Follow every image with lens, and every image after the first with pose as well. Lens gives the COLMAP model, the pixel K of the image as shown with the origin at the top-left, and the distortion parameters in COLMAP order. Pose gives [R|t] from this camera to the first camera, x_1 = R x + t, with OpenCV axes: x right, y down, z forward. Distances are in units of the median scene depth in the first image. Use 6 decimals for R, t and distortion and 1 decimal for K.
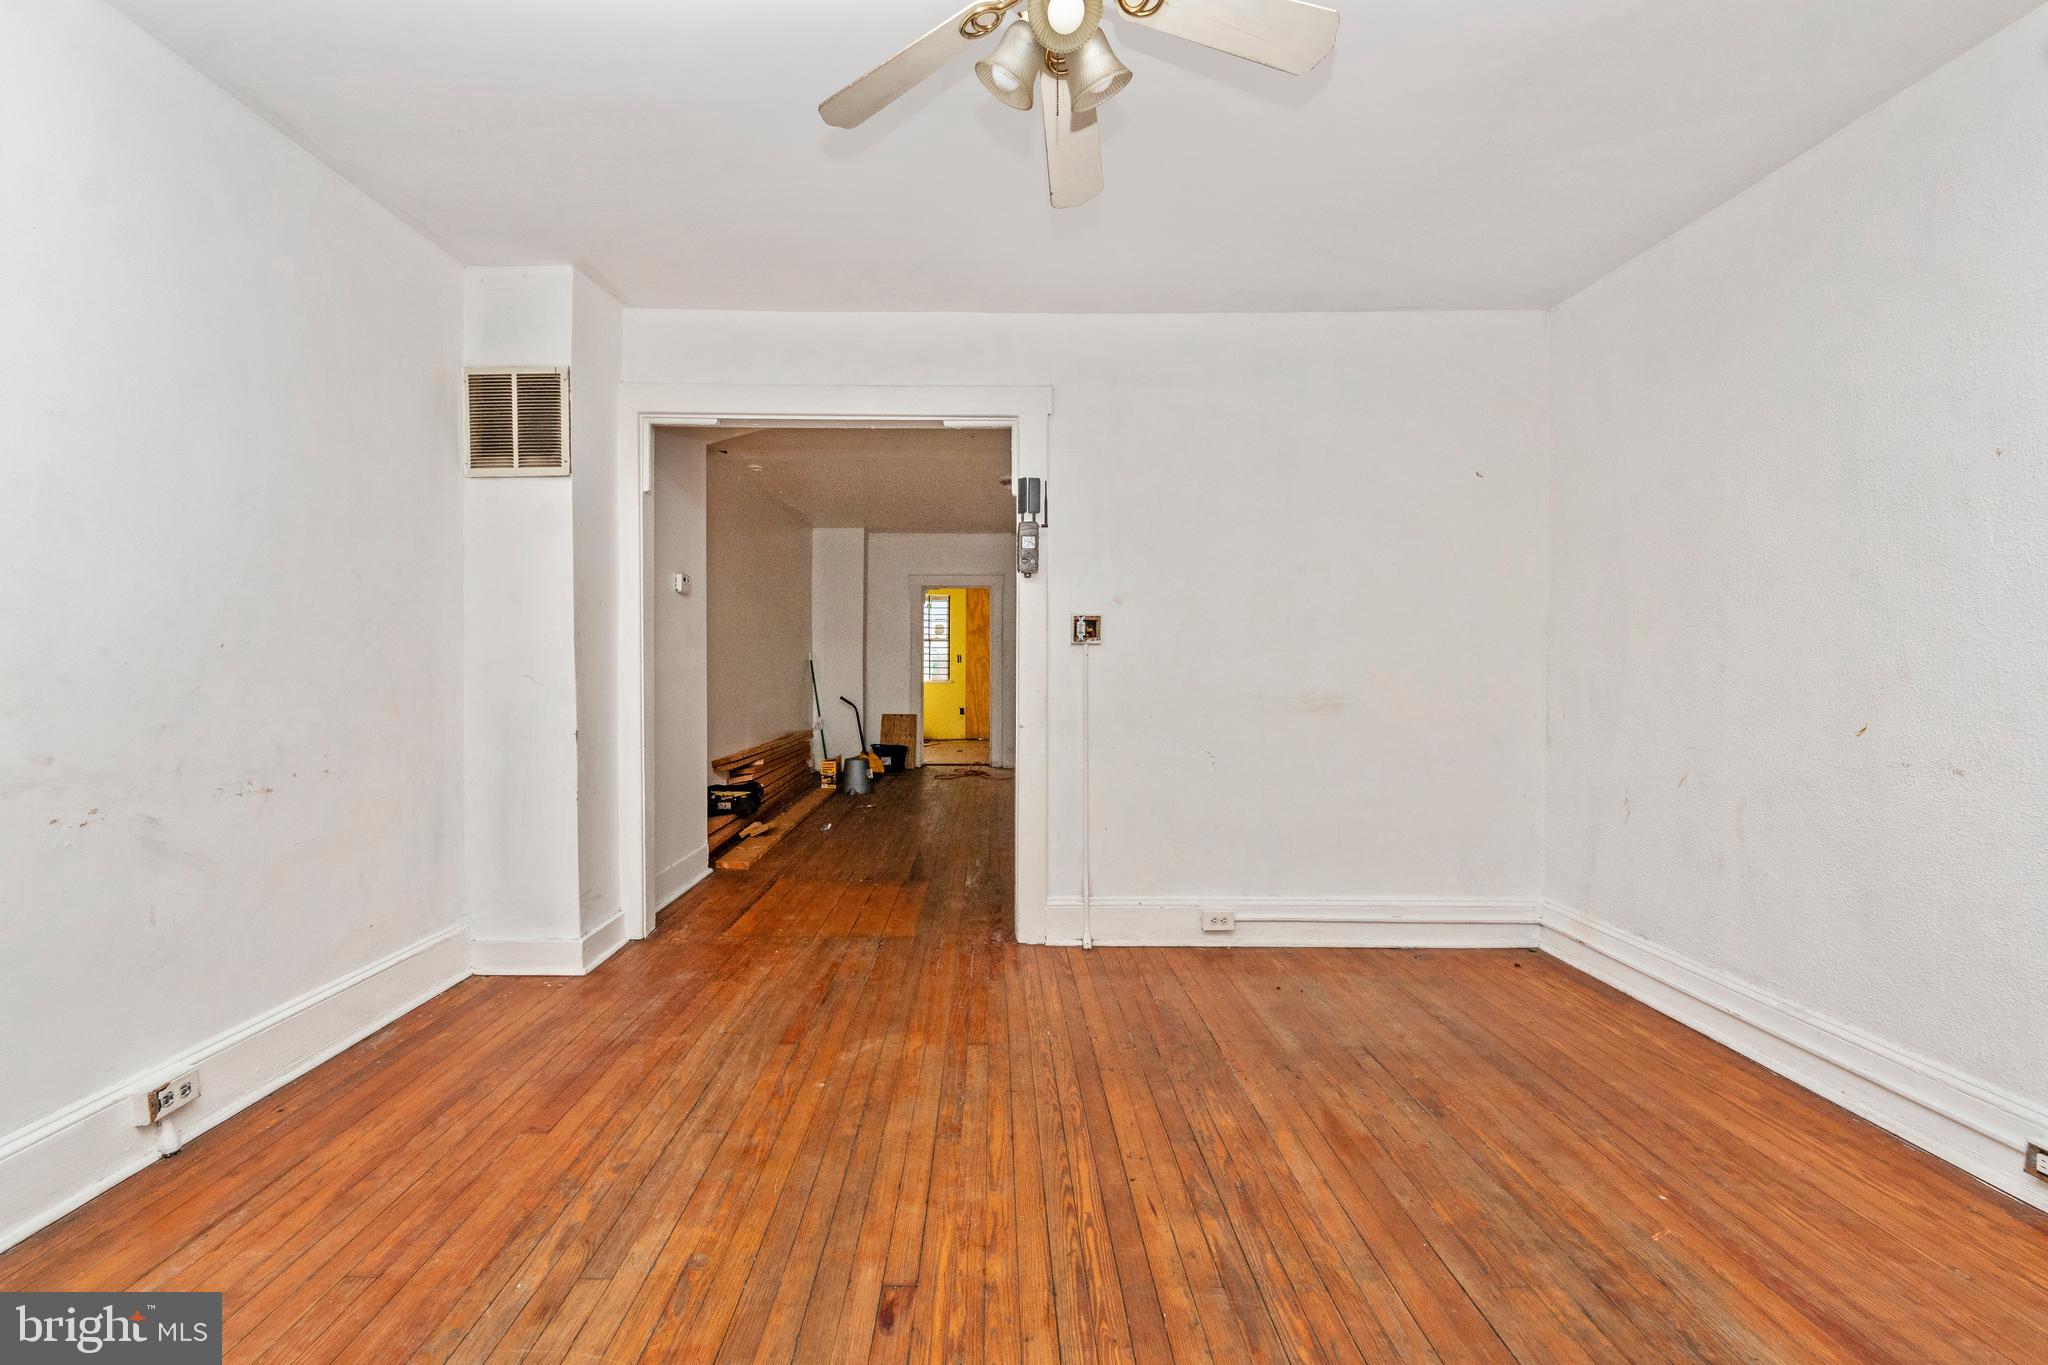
lens RADIAL K [[782.7, 0, 1073.2], [0, 782.7, 669.2], [0, 0, 1]] dist [0.003363, -0.004208]
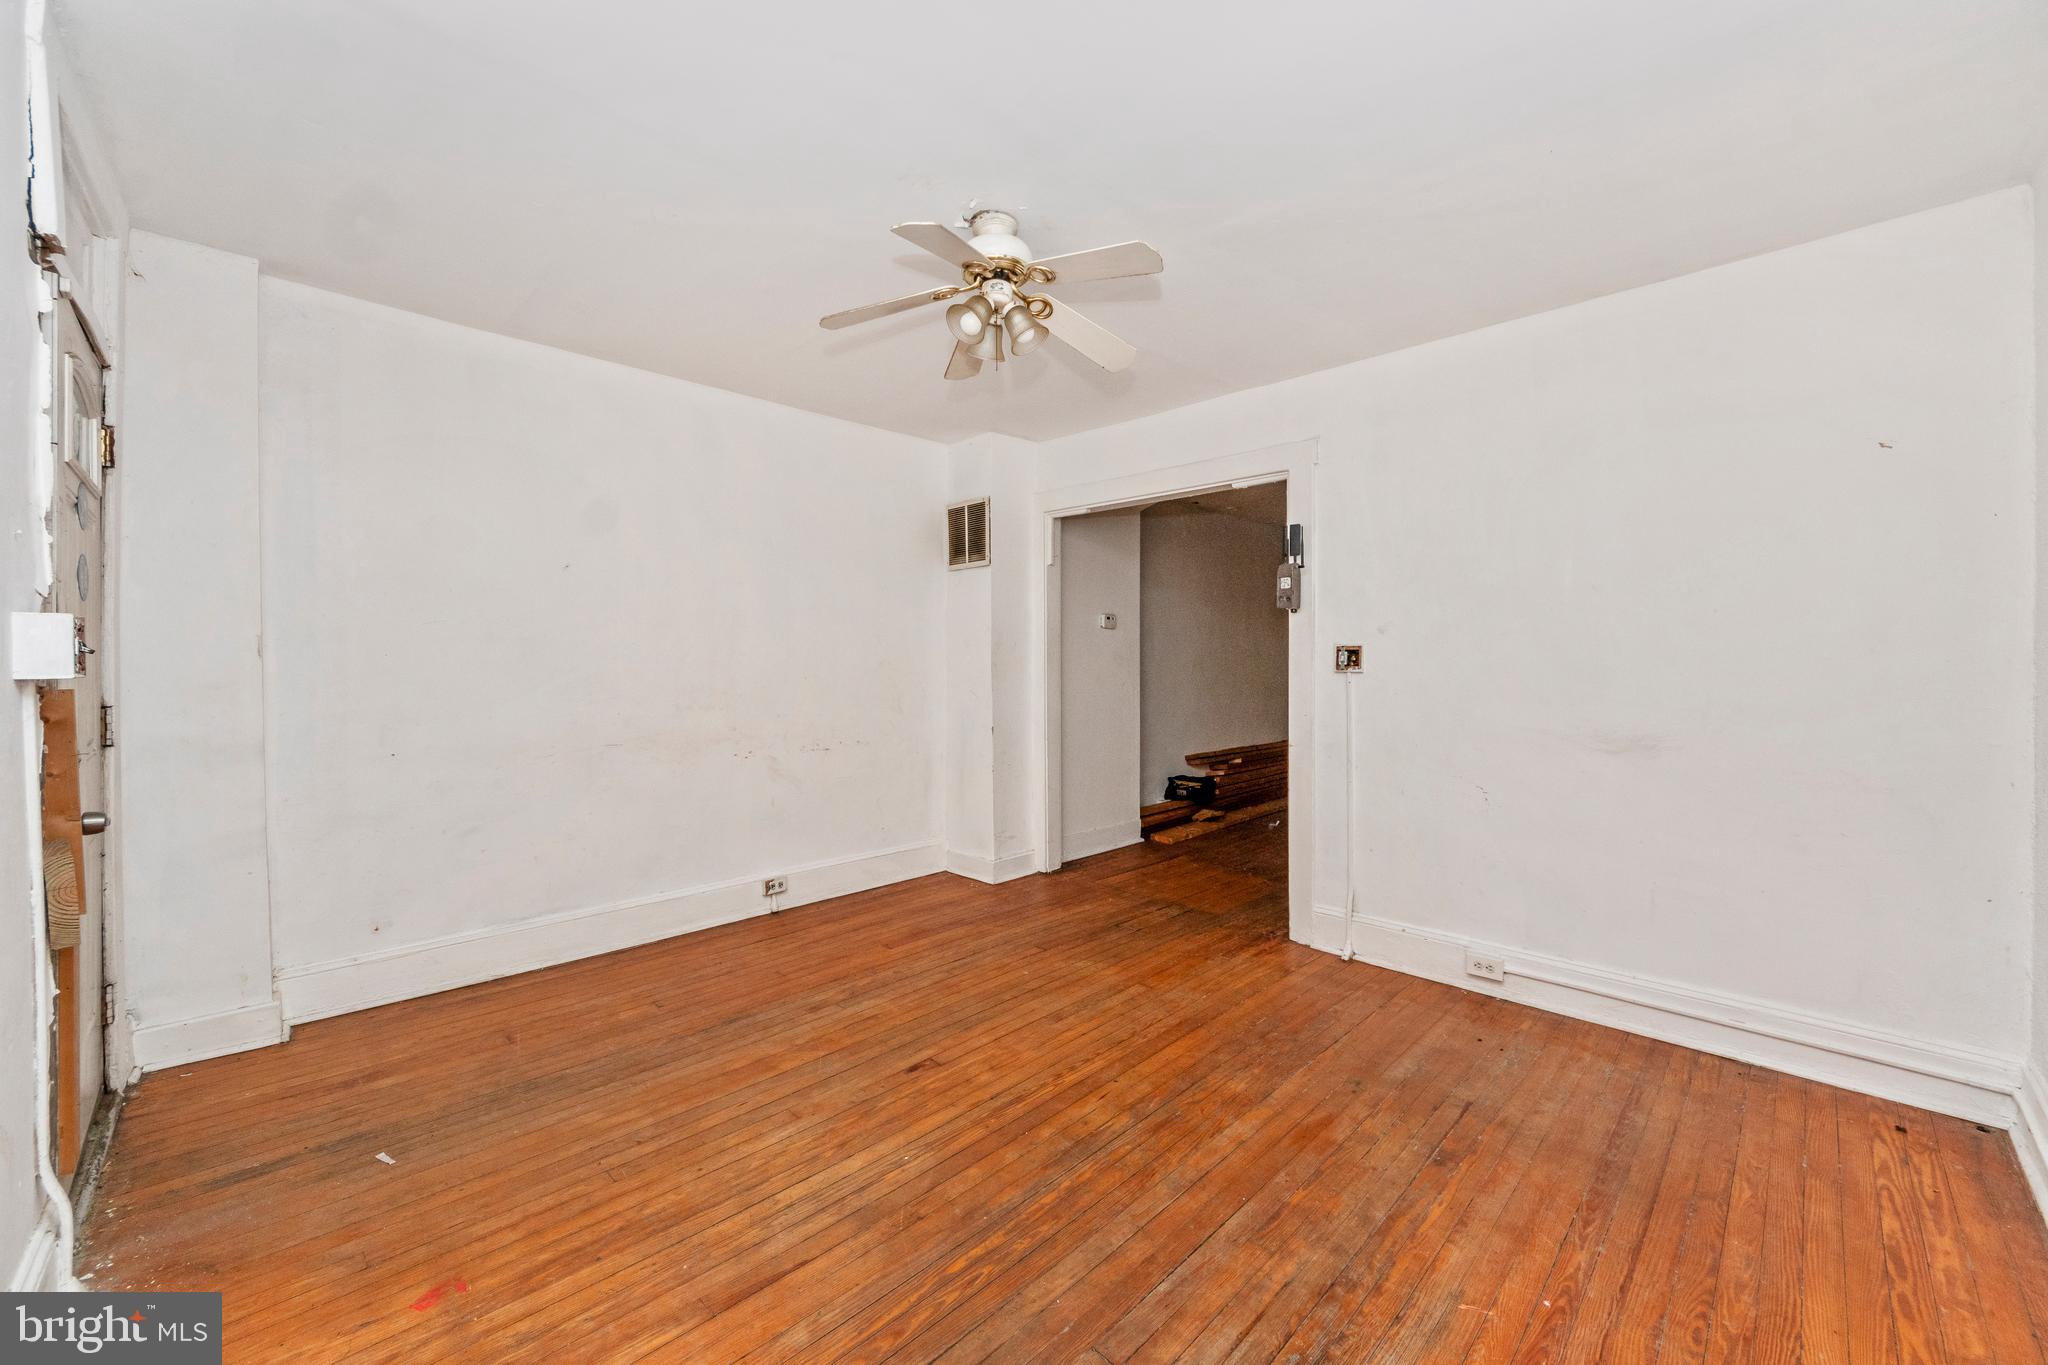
lens RADIAL K [[782.7, 0, 1088.8], [0, 782.7, 659.1], [0, 0, 1]] dist [0.003363, -0.004208]
pose [[0.744565, -0.000831, -0.667550, 0.563308], [-0.010396, 0.999864, -0.012840, -0.040070], [0.667469, 0.016500, 0.744454, -0.036520]]
